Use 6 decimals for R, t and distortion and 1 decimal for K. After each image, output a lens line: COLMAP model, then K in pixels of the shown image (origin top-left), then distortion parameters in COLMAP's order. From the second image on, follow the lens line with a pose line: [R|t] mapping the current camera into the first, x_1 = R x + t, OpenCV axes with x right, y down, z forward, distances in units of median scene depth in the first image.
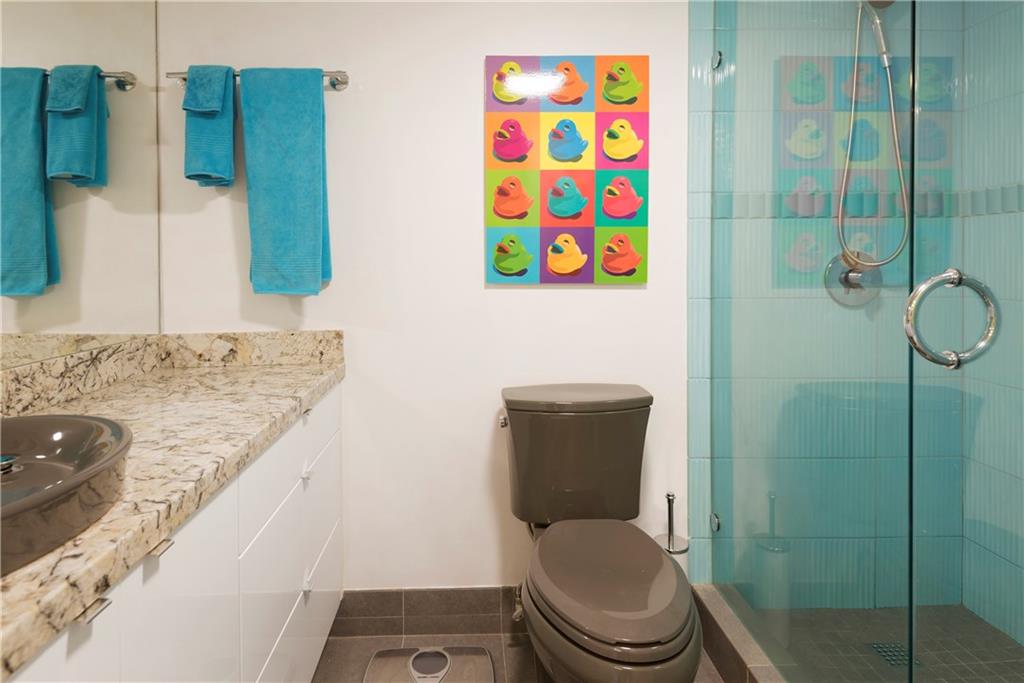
lens RADIAL K [[558.8, 0, 471.0], [0, 558.8, 358.1], [0, 0, 1]] dist [-0.000079, -0.000974]
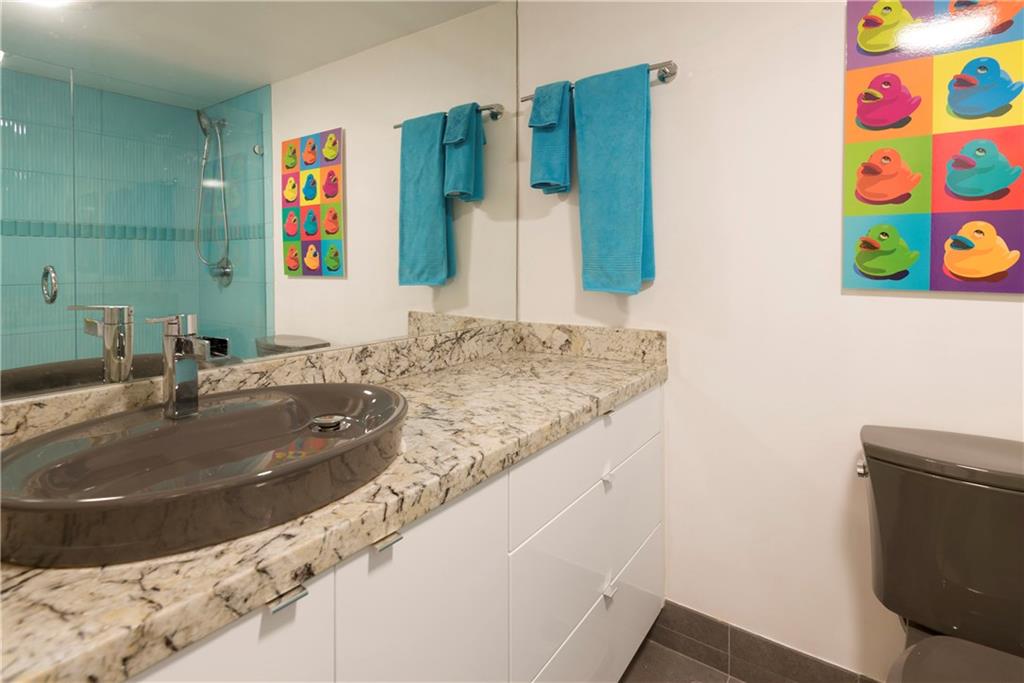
lens RADIAL K [[502.0, 0, 520.7], [0, 502.0, 306.0], [0, 0, 1]] dist [0.035222, -0.025720]
pose [[0.823190, 0.053965, -0.565196, 0.064702], [-0.101720, 0.993384, -0.053304, -0.026735], [0.558580, 0.101371, 0.823233, 0.177202]]
